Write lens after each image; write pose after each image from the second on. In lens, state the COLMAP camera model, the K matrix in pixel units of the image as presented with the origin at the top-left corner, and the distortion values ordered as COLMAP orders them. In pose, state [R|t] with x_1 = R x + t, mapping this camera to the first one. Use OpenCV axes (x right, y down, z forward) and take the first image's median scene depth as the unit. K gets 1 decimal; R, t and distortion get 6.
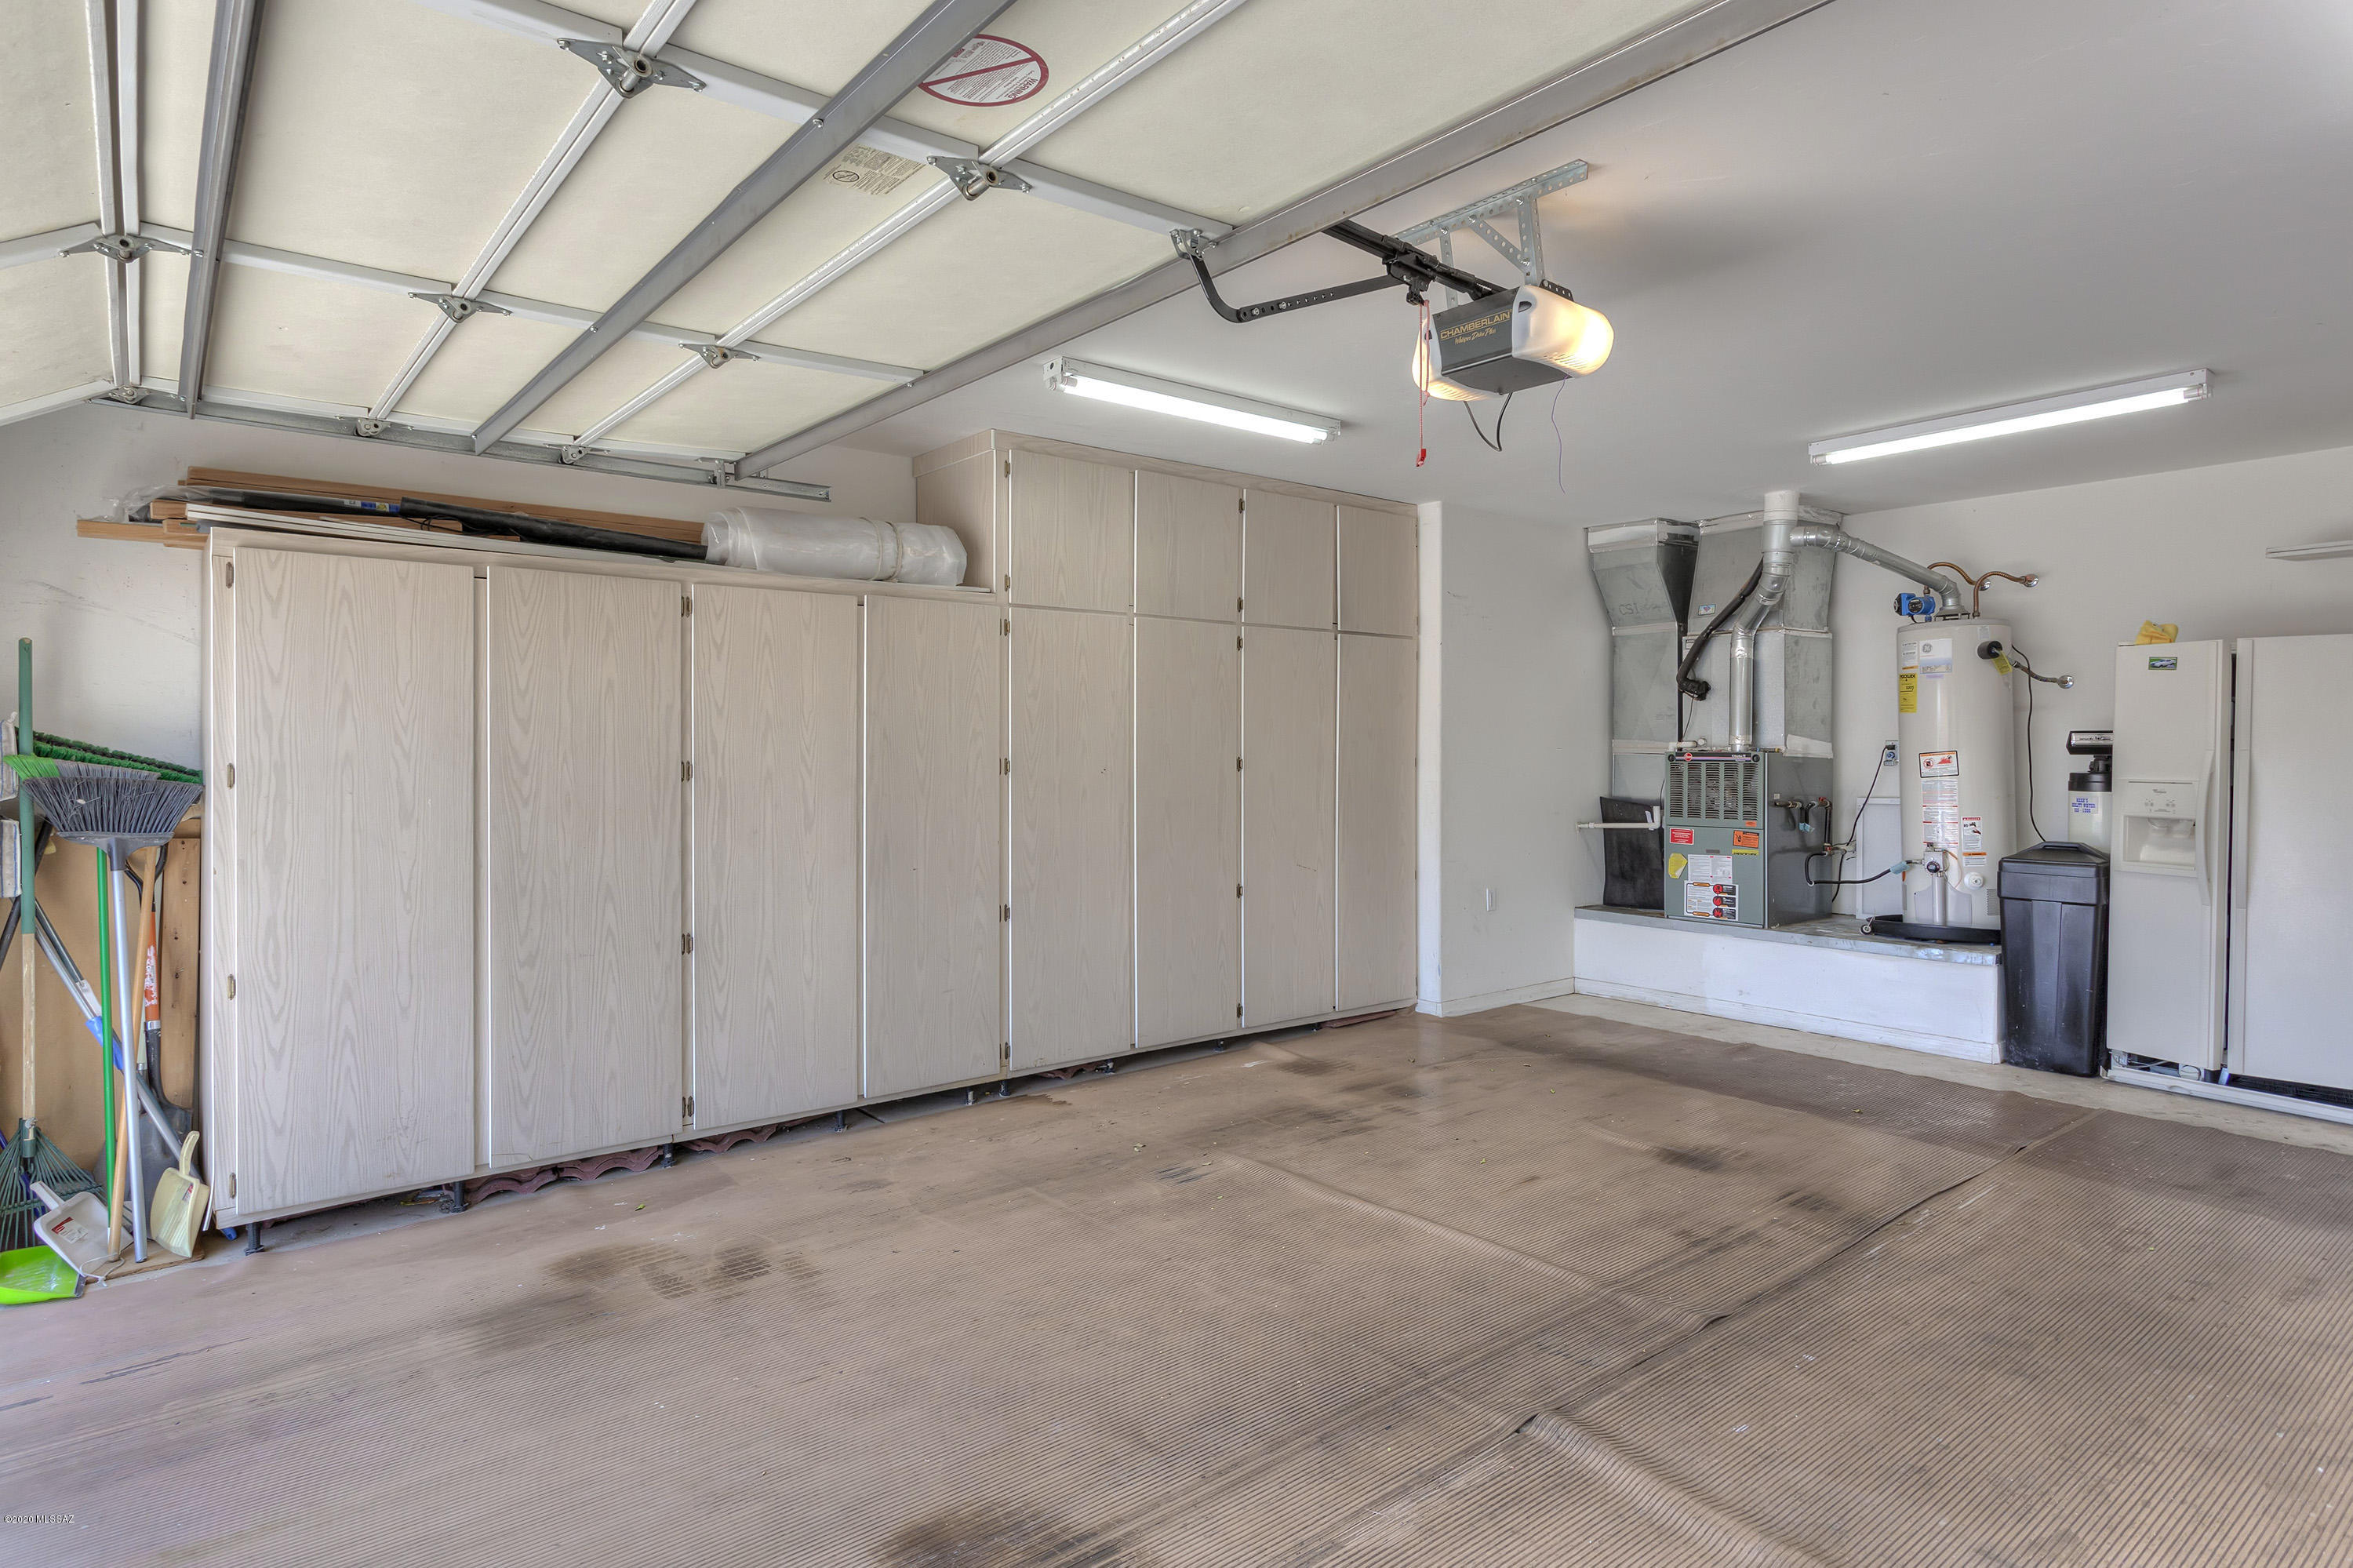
lens RADIAL K [[1282.2, 0, 1170.1], [0, 1282.2, 766.6], [0, 0, 1]] dist [-0.001292, 0.002537]
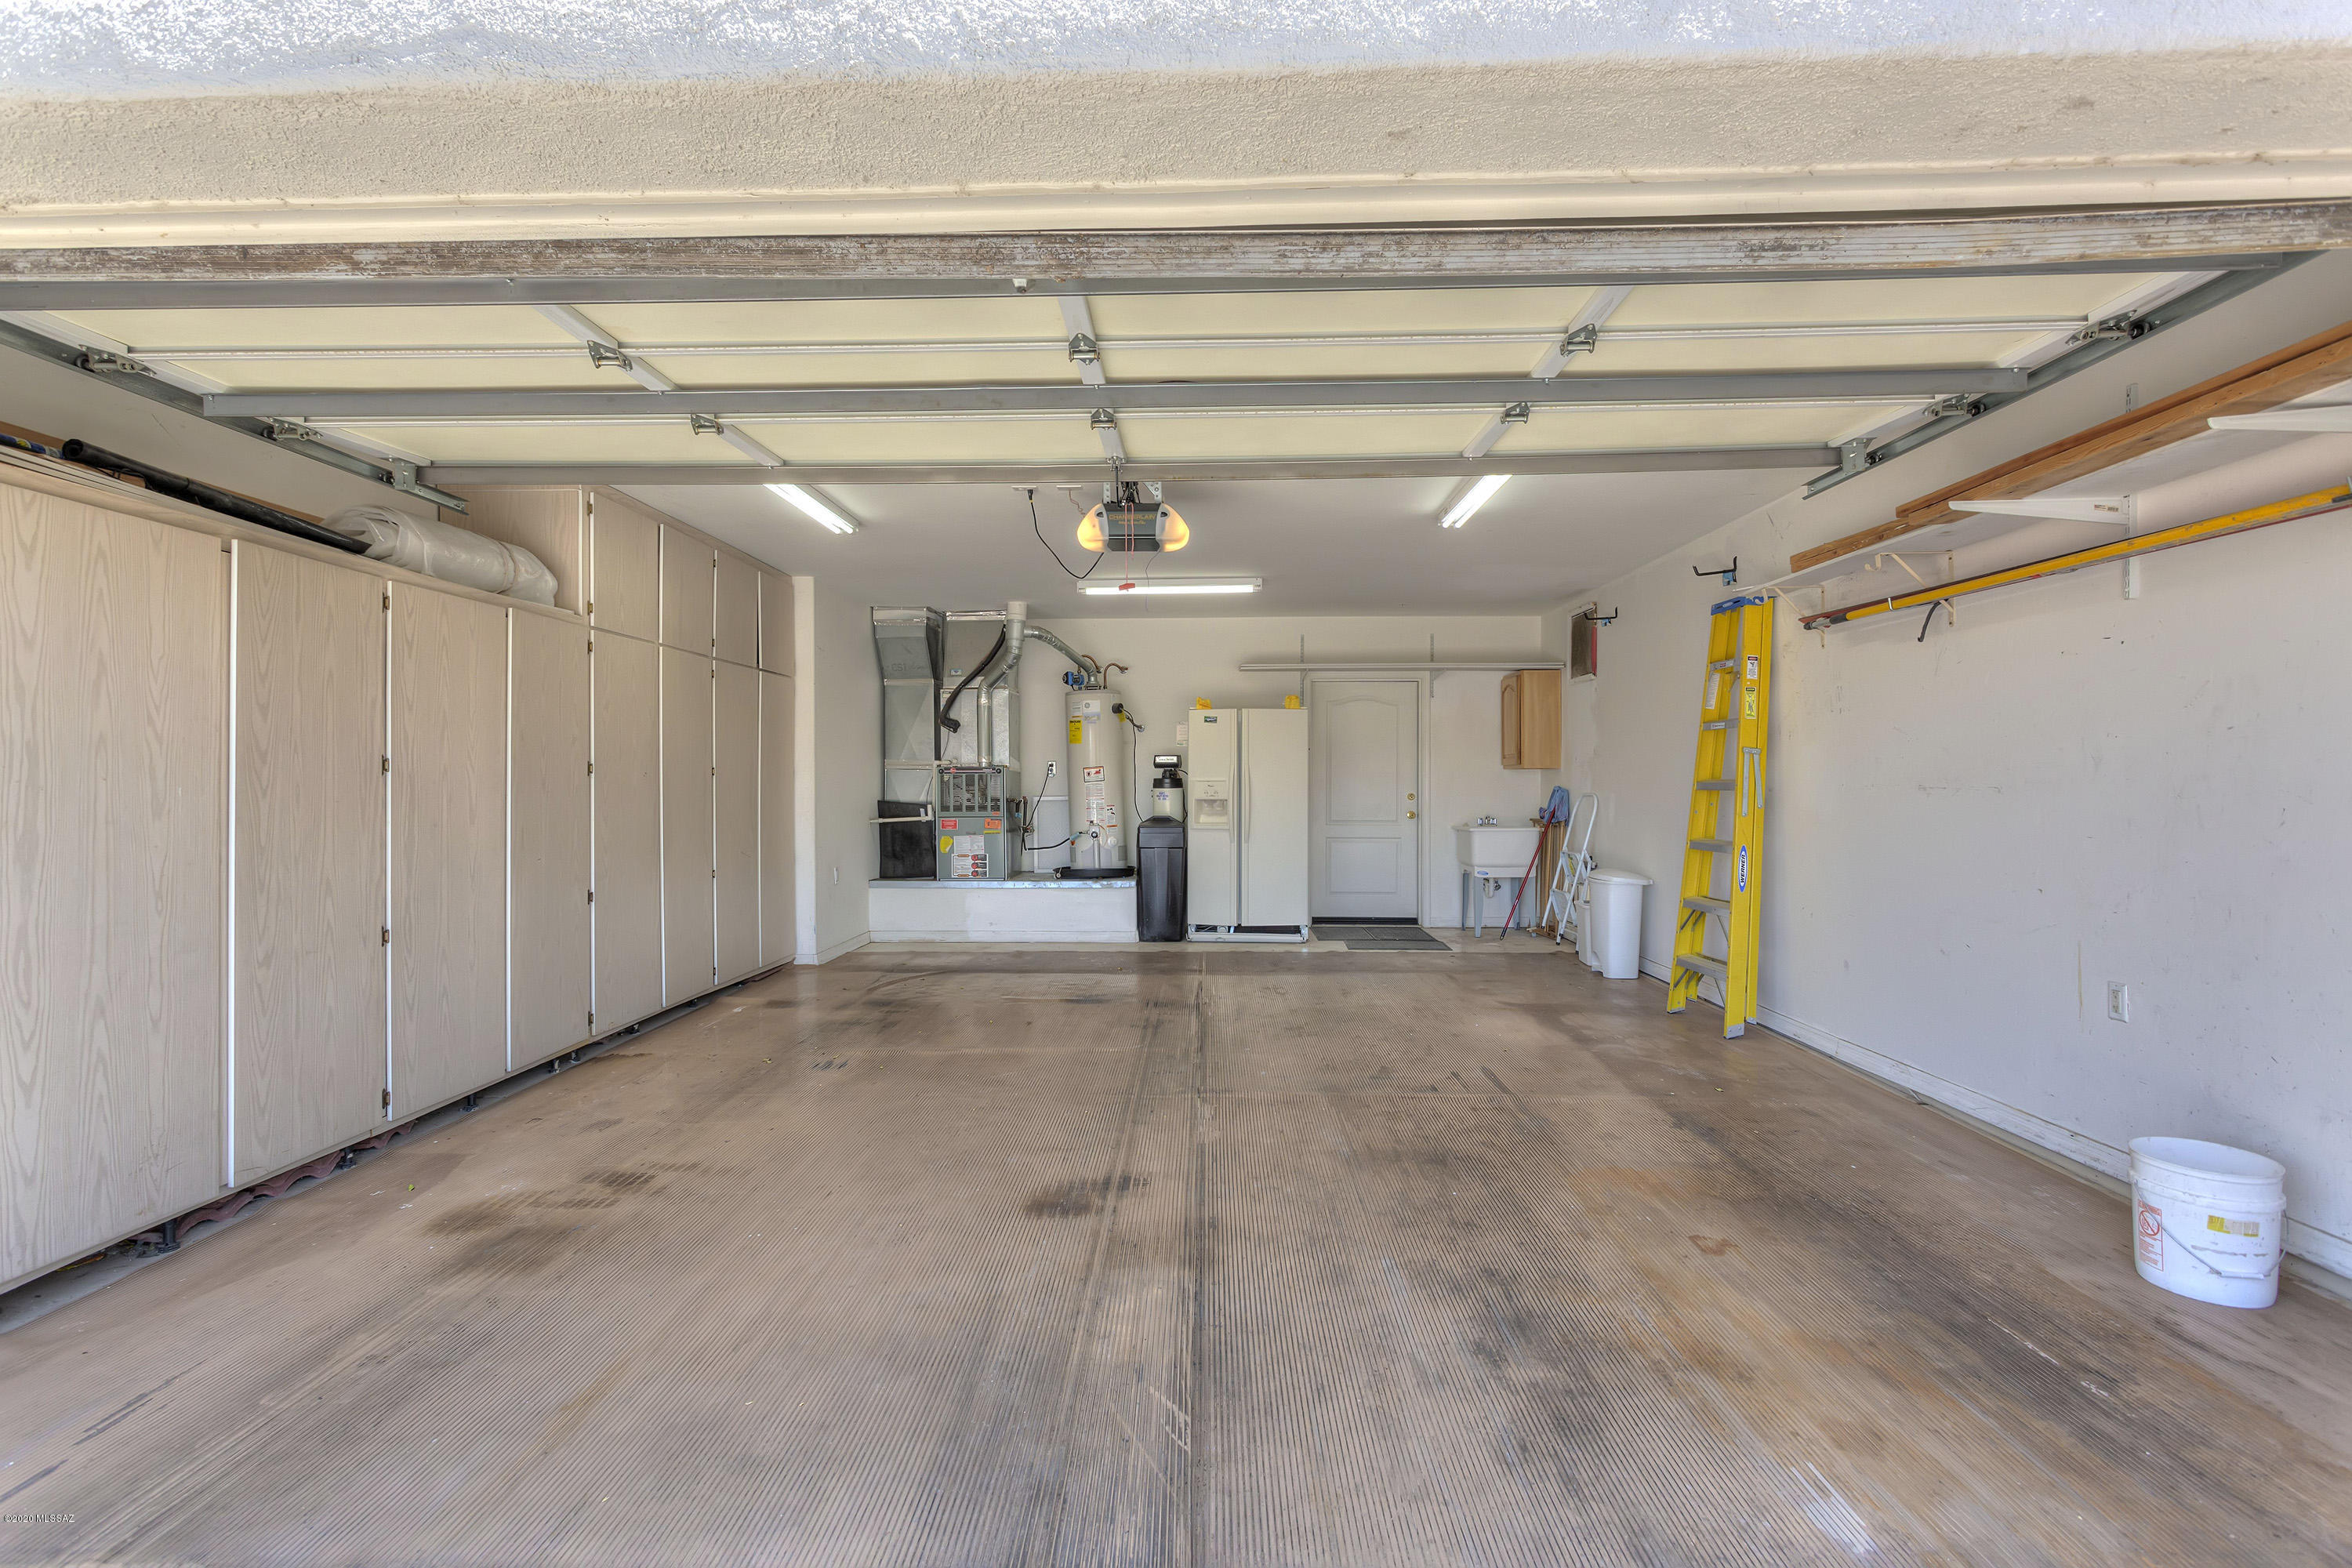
lens RADIAL K [[1116.3, 0, 1176.0], [0, 1116.3, 784.0], [0, 0, 1]] dist [0.002058, 0.000939]
pose [[0.640414, -0.003252, 0.768023, -0.558197], [0.015622, 0.999839, -0.008792, 0.030901], [-0.767871, 0.017629, 0.640361, -0.036615]]
